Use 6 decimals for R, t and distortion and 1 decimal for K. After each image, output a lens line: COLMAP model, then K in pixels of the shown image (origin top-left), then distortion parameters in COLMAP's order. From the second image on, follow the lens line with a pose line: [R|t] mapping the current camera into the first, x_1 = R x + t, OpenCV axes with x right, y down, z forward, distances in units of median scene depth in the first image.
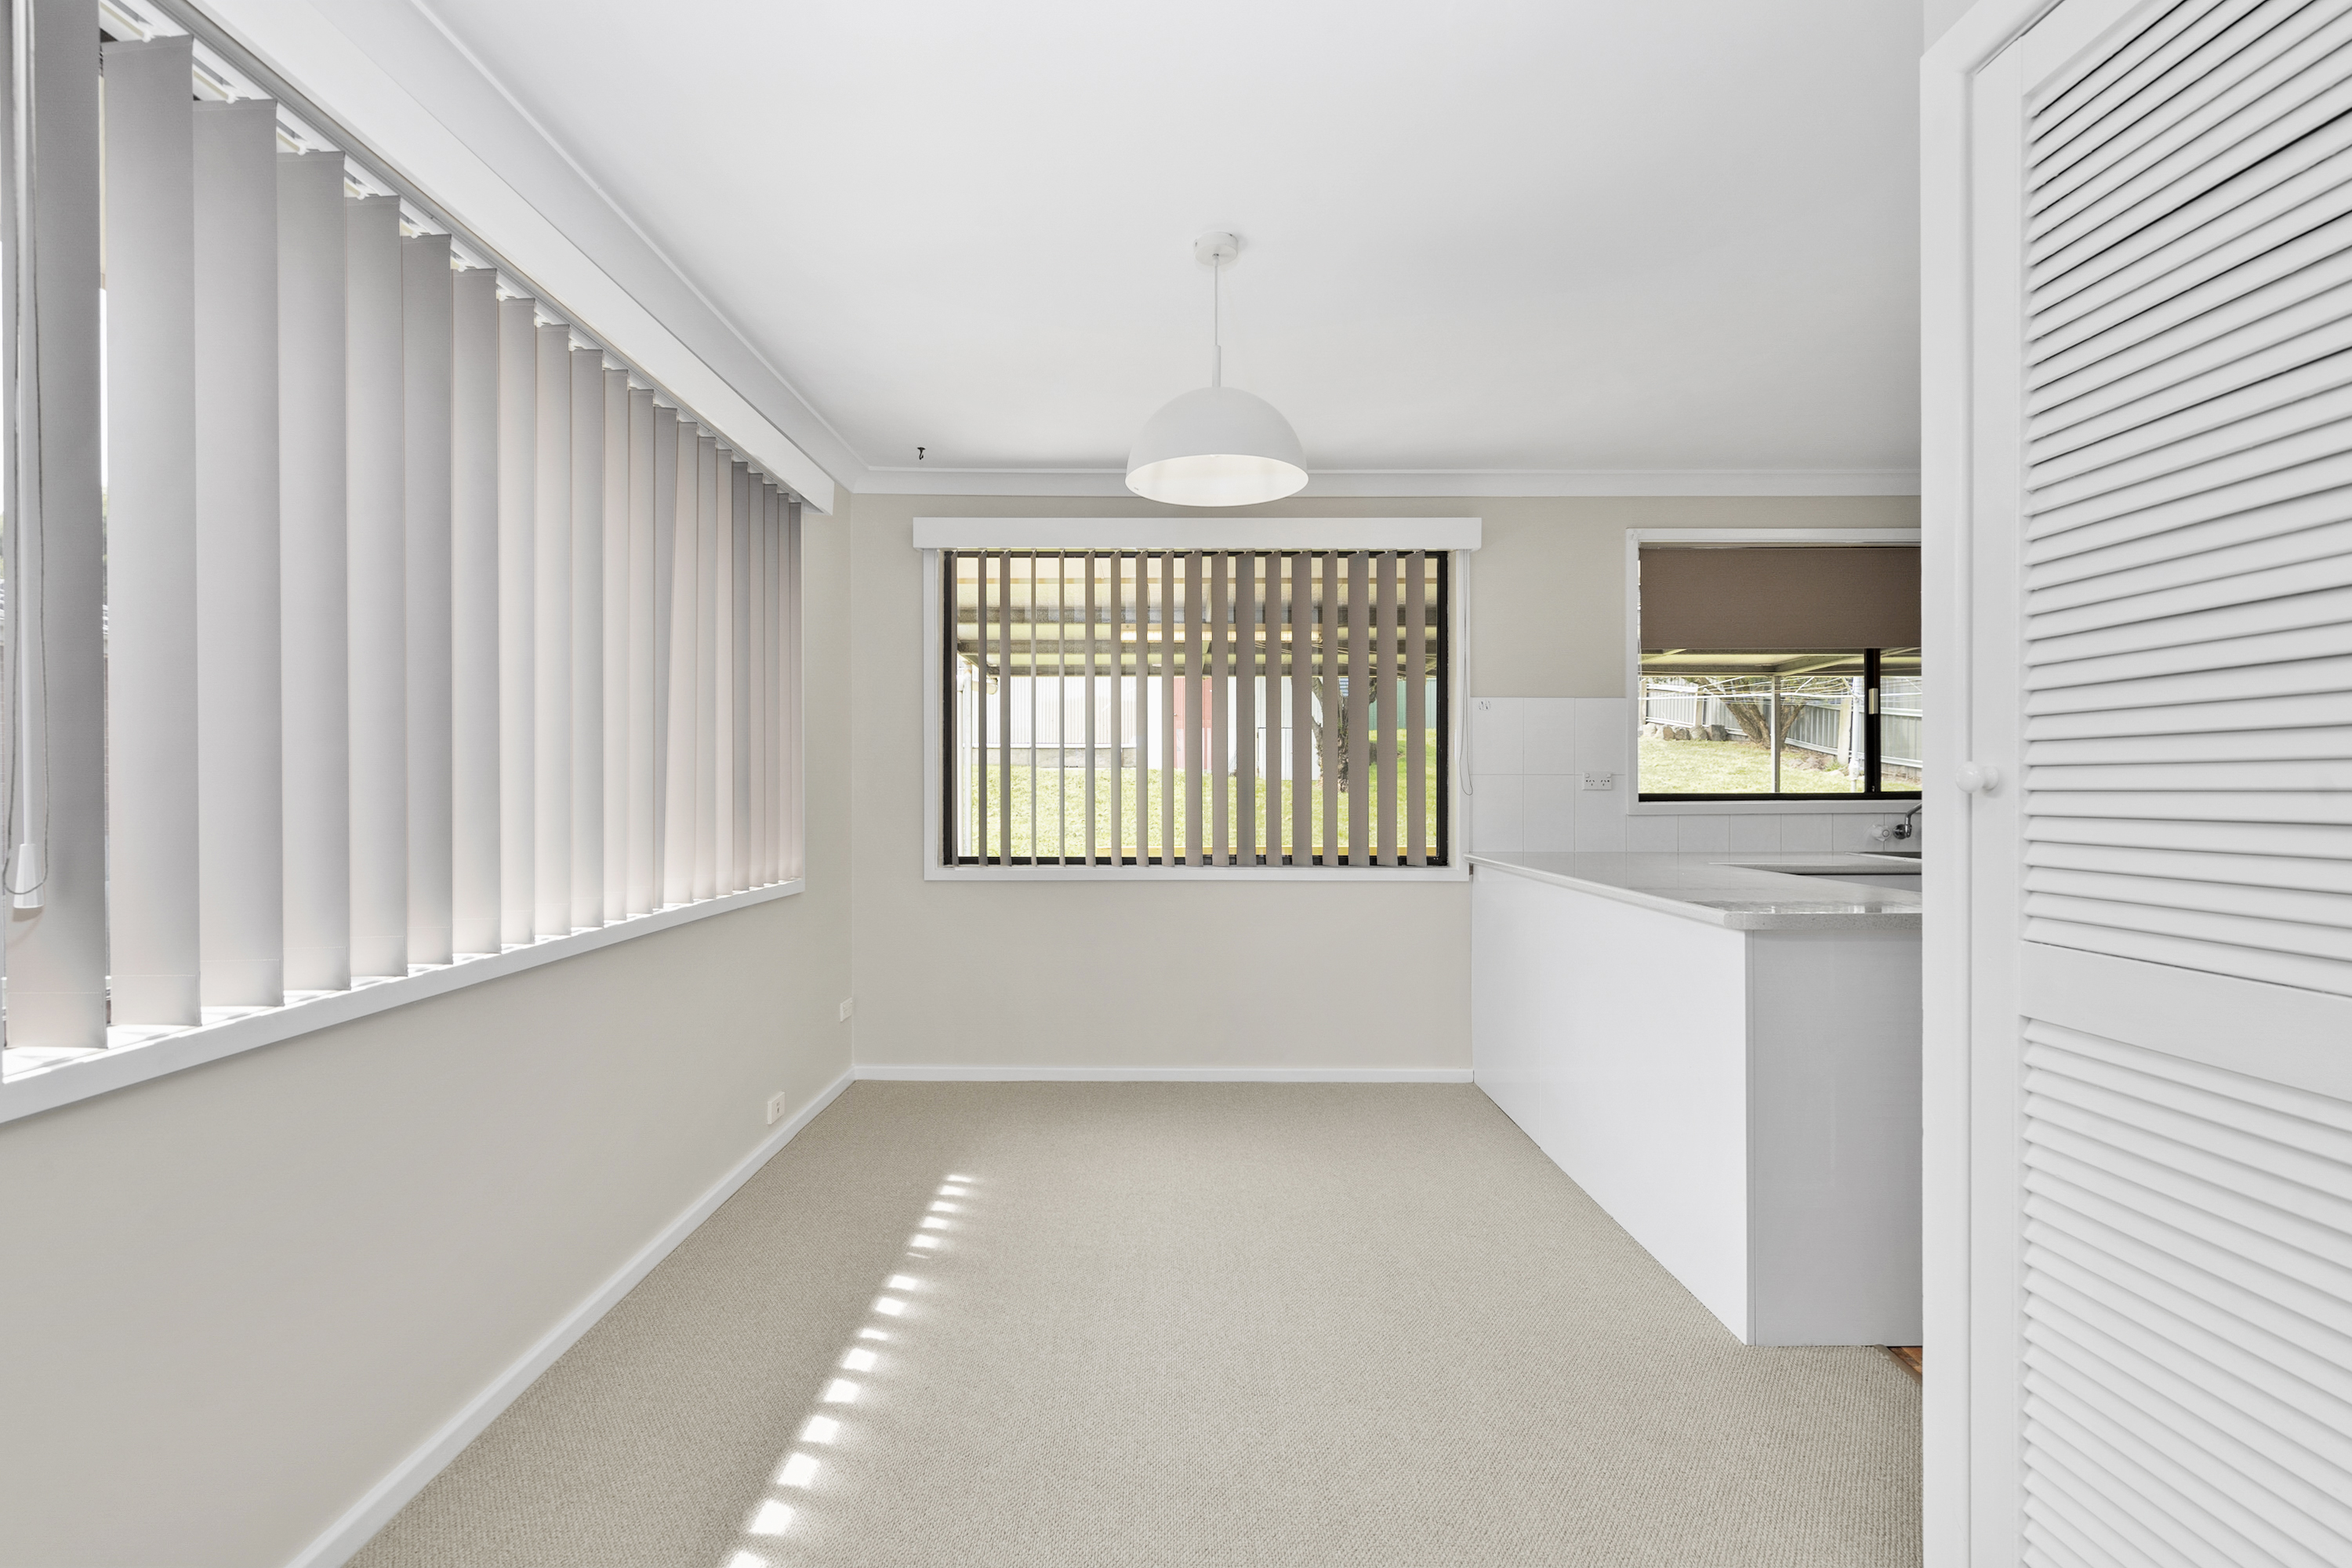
lens RADIAL K [[1091.1, 0, 1176.0], [0, 1091.1, 784.0], [0, 0, 1]] dist [0.000652, 0.000181]
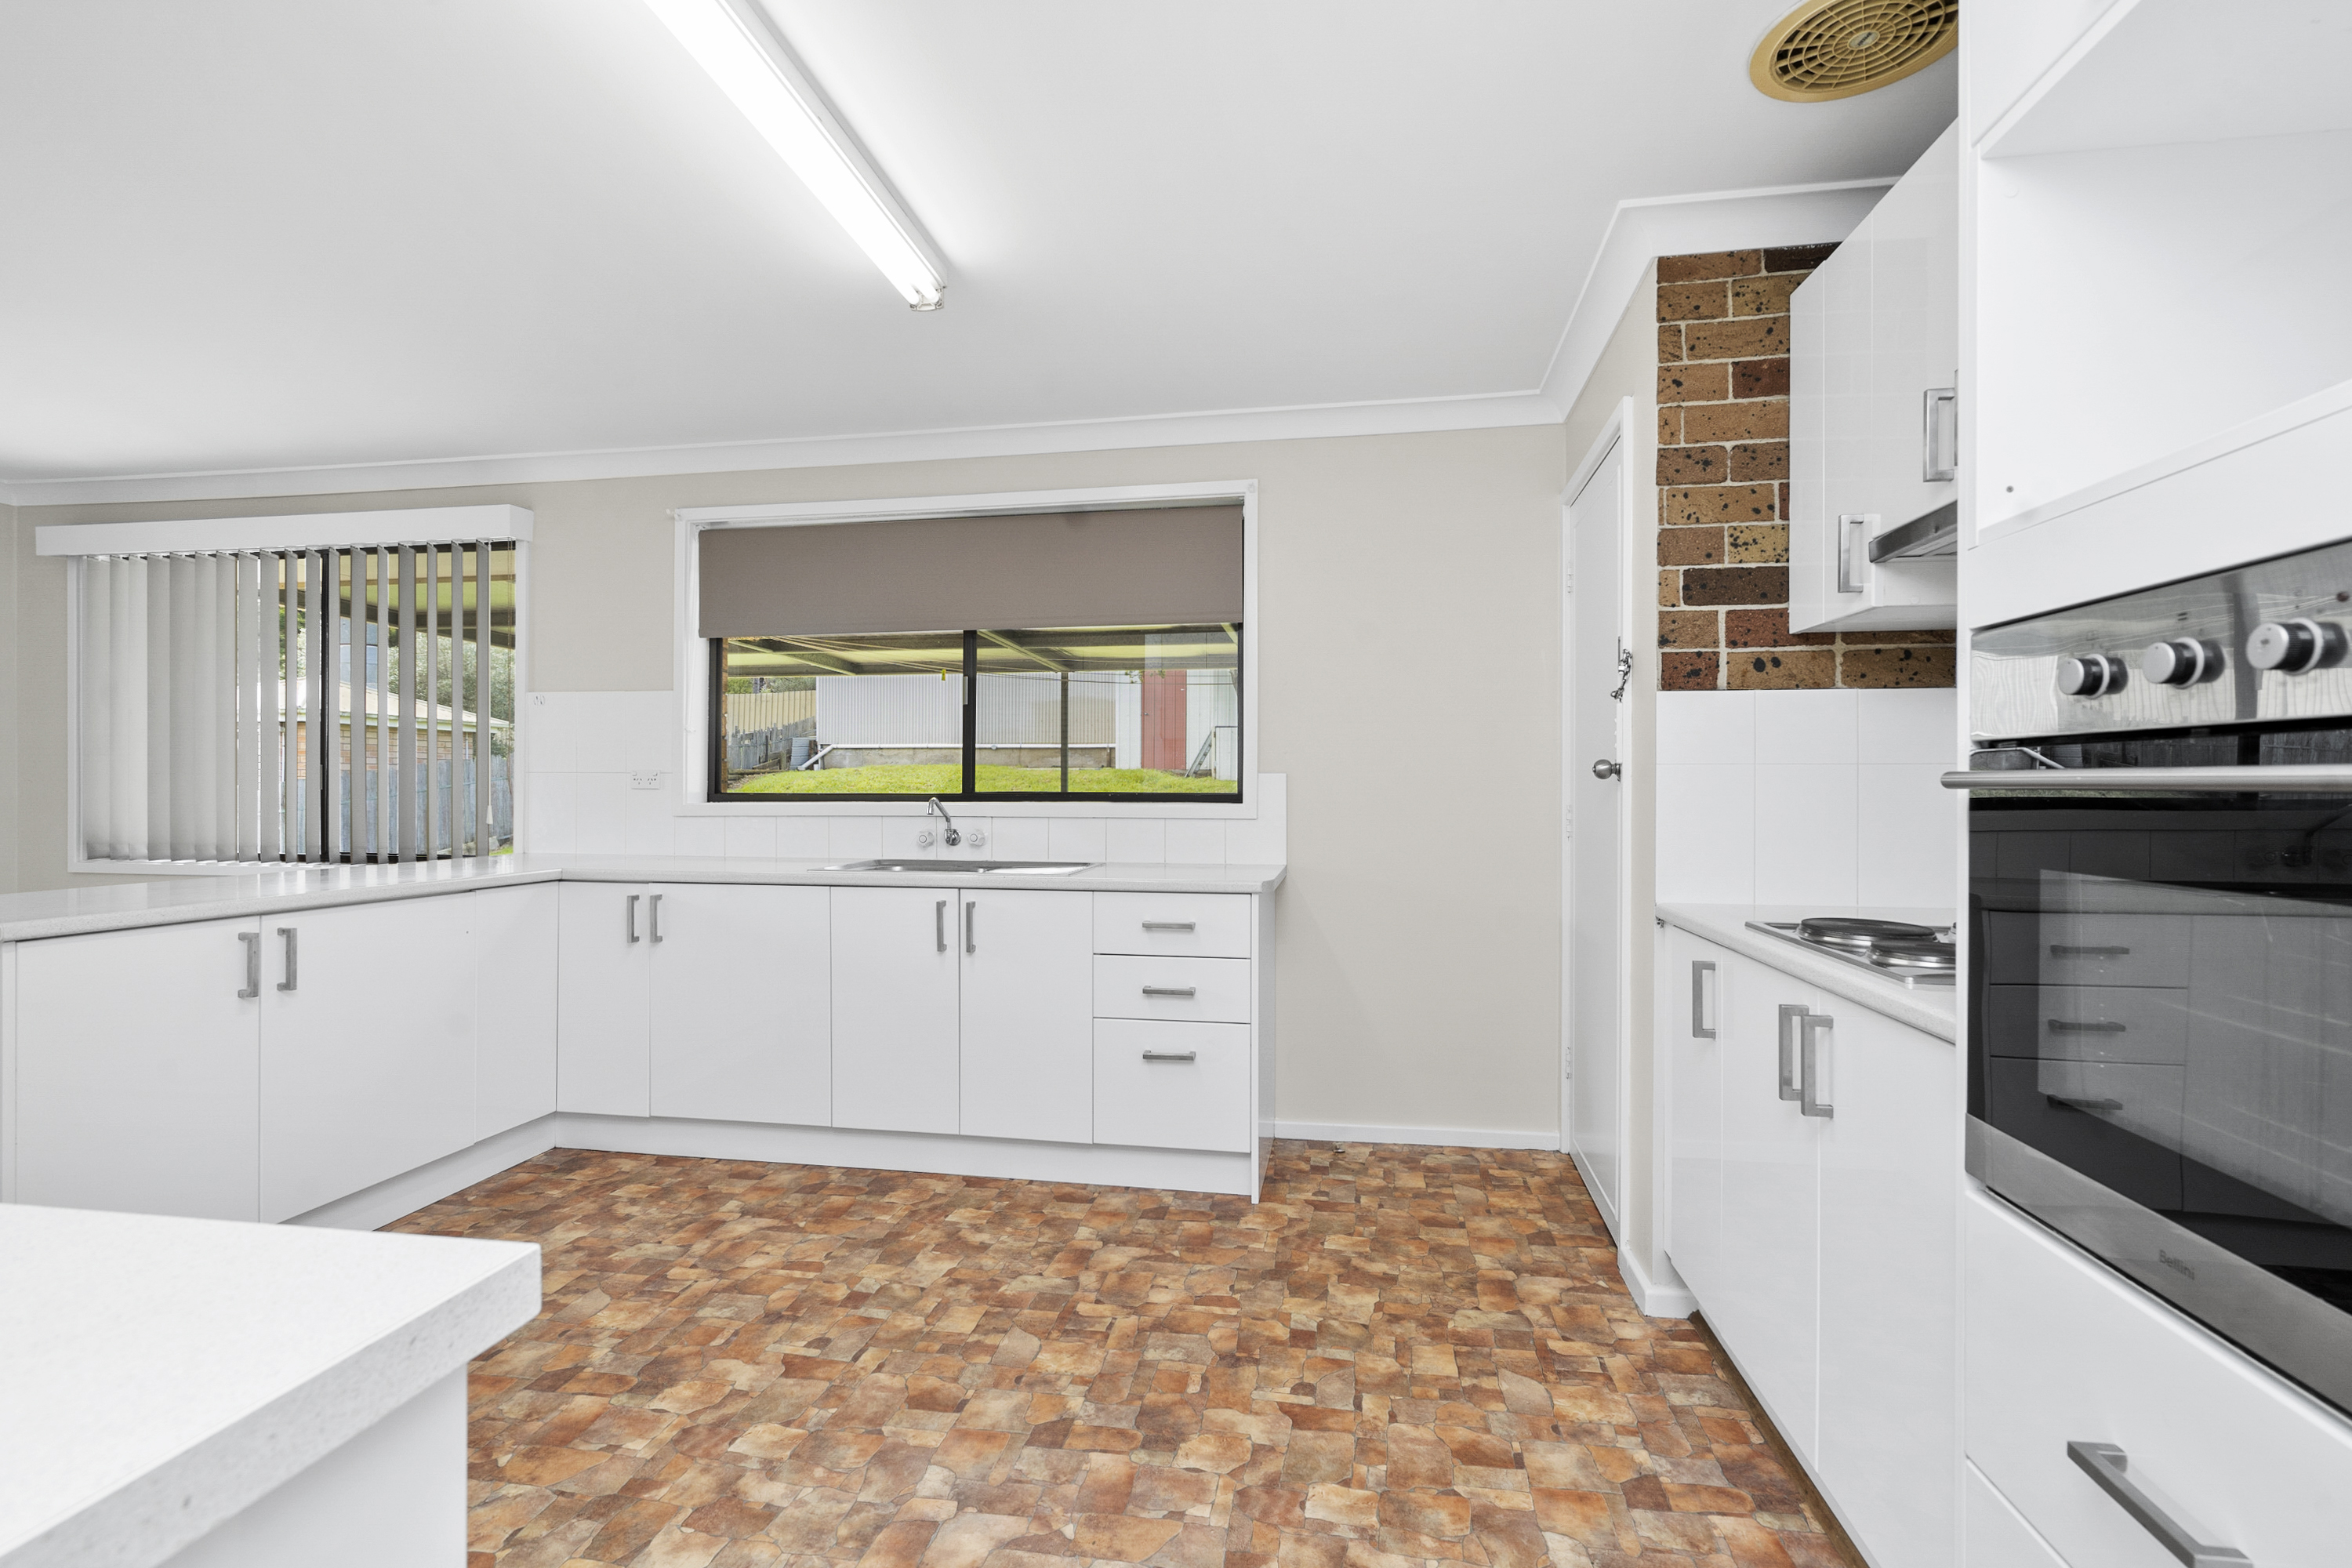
lens RADIAL K [[1091.1, 0, 1176.0], [0, 1091.1, 784.0], [0, 0, 1]] dist [0.000652, 0.000181]
pose [[0.986312, 0.001338, -0.164885, 0.922650], [-0.001479, 0.999999, -0.000731, 0.001509], [0.164883, 0.000965, 0.986313, 0.133957]]
